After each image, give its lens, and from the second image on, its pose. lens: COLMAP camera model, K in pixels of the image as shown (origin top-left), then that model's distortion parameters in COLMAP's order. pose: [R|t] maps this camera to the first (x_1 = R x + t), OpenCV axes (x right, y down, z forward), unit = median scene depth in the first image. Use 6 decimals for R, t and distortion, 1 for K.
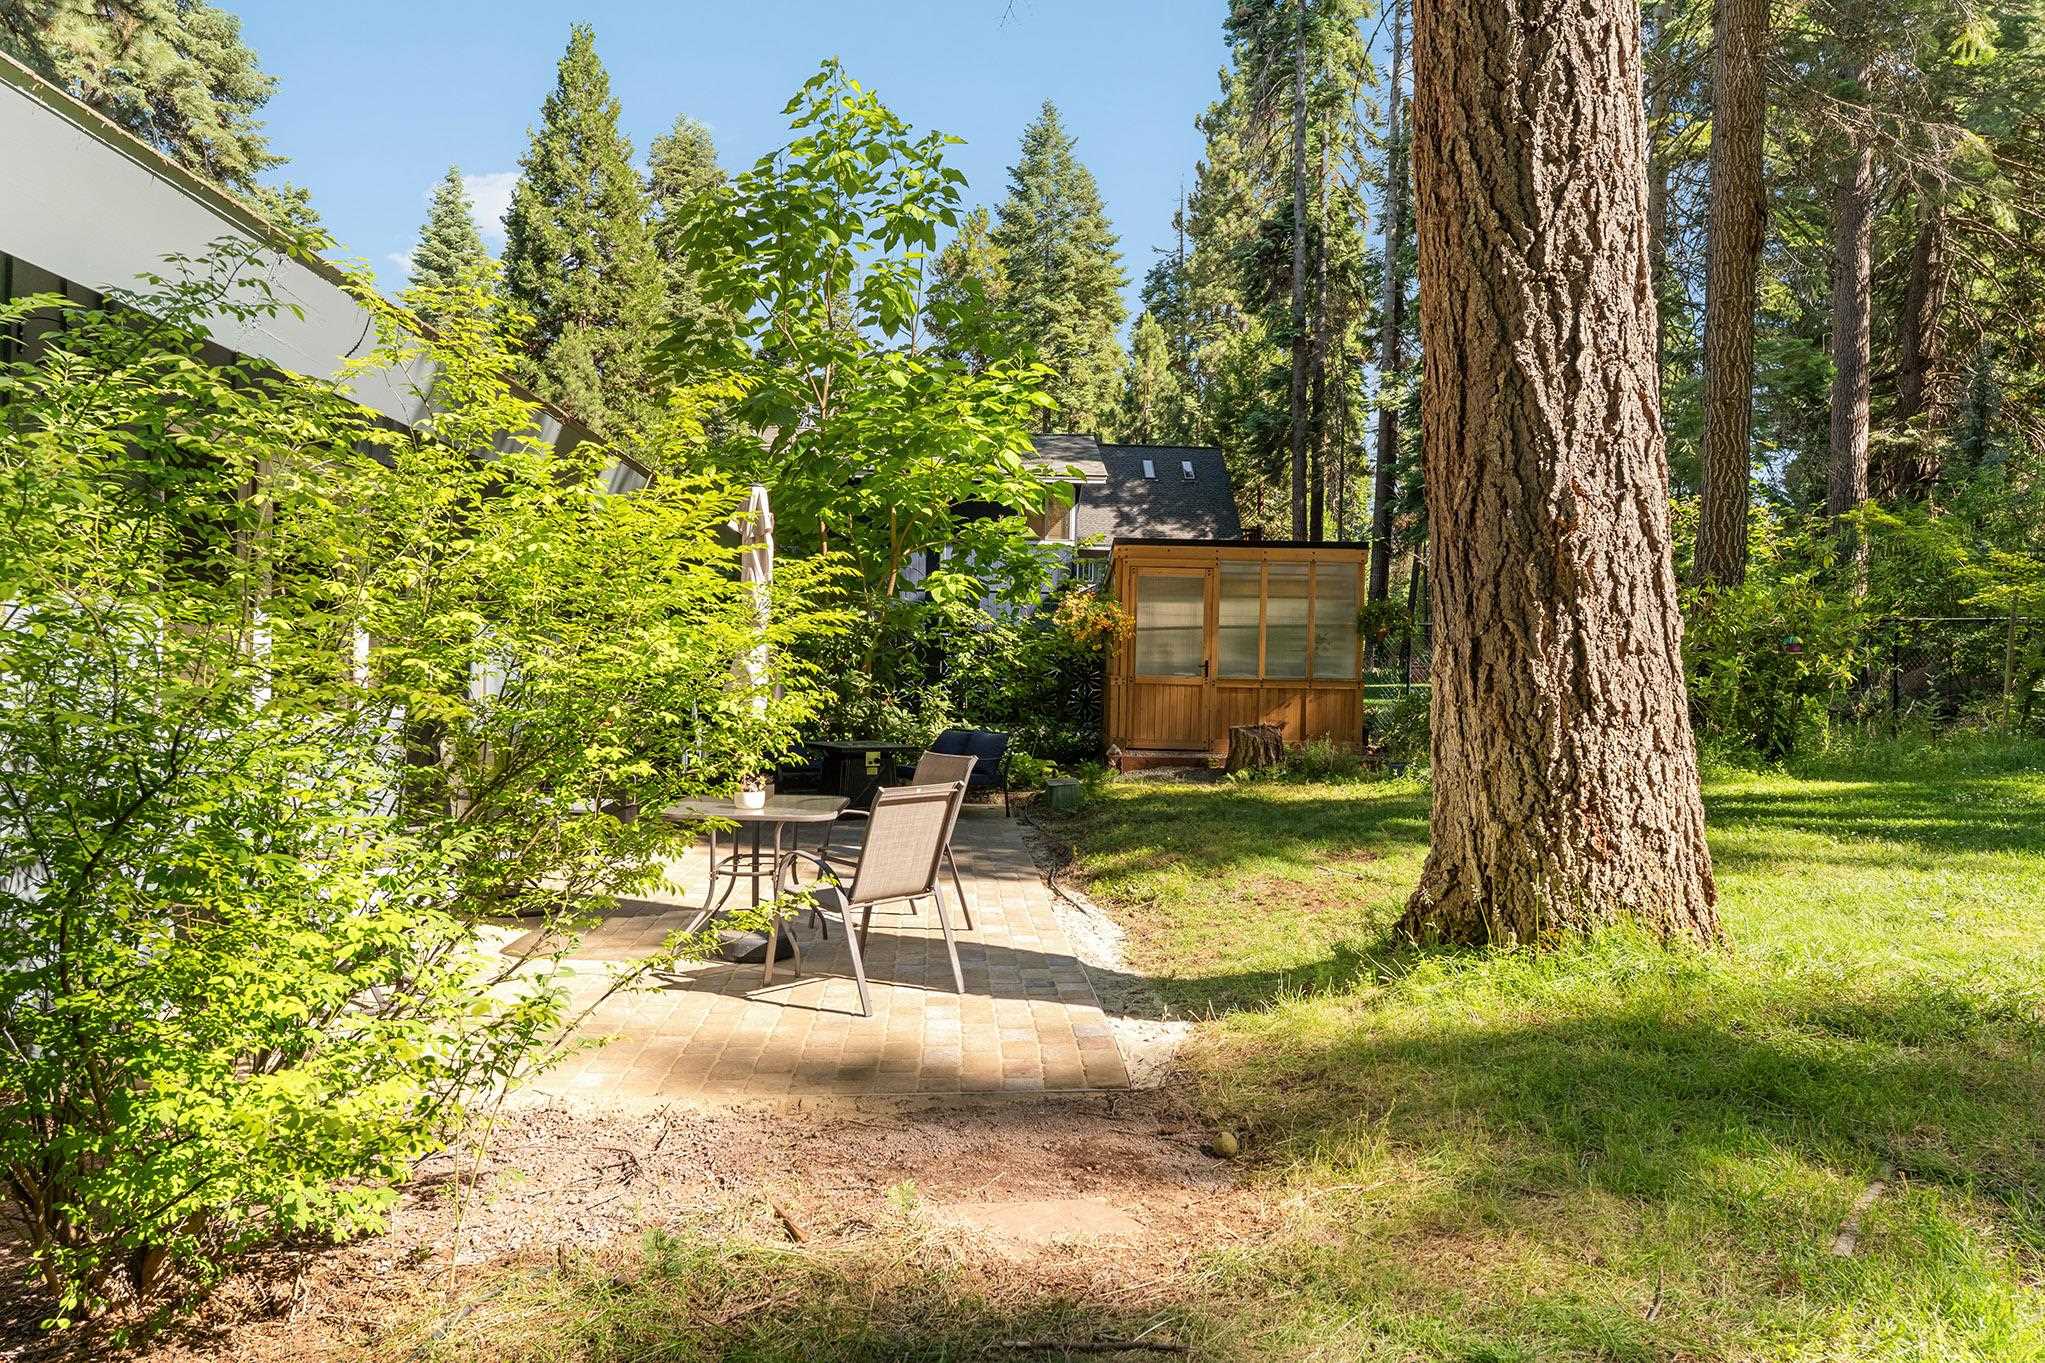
lens RADIAL K [[1320.4, 0, 1007.7], [0, 1320.4, 665.6], [0, 0, 1]] dist [-0.005035, 0.001587]
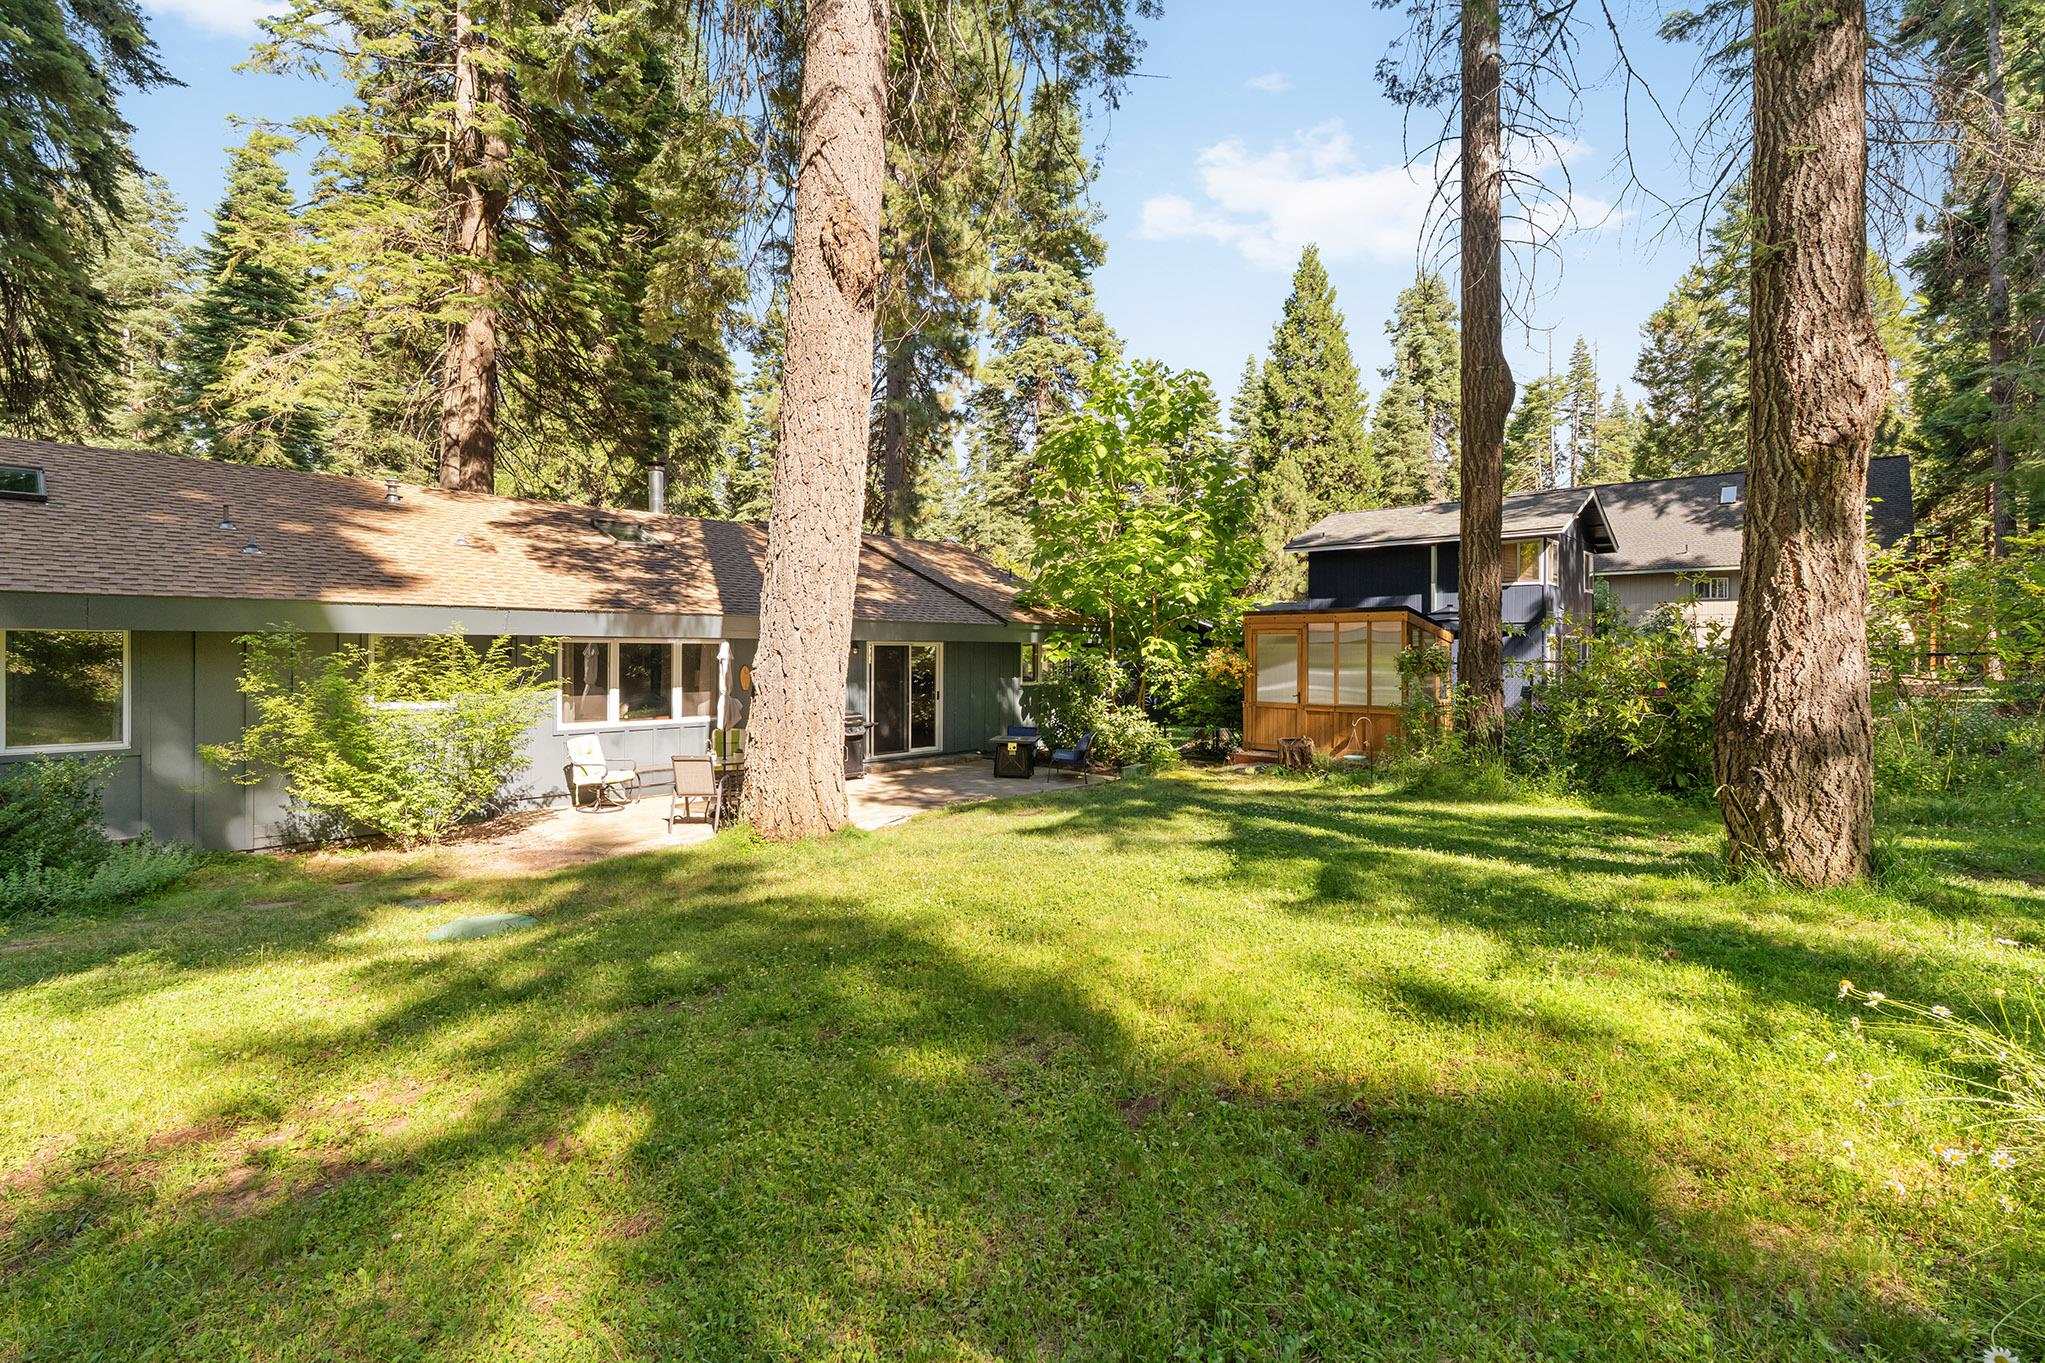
lens RADIAL K [[939.4, 0, 1024.2], [0, 939.4, 652.7], [0, 0, 1]] dist [0.002278, 0.003886]
pose [[0.729951, -0.022336, -0.683135, 0.271046], [0.012852, 0.999738, -0.018954, -0.013247], [0.683379, 0.005056, 0.730046, 0.008295]]
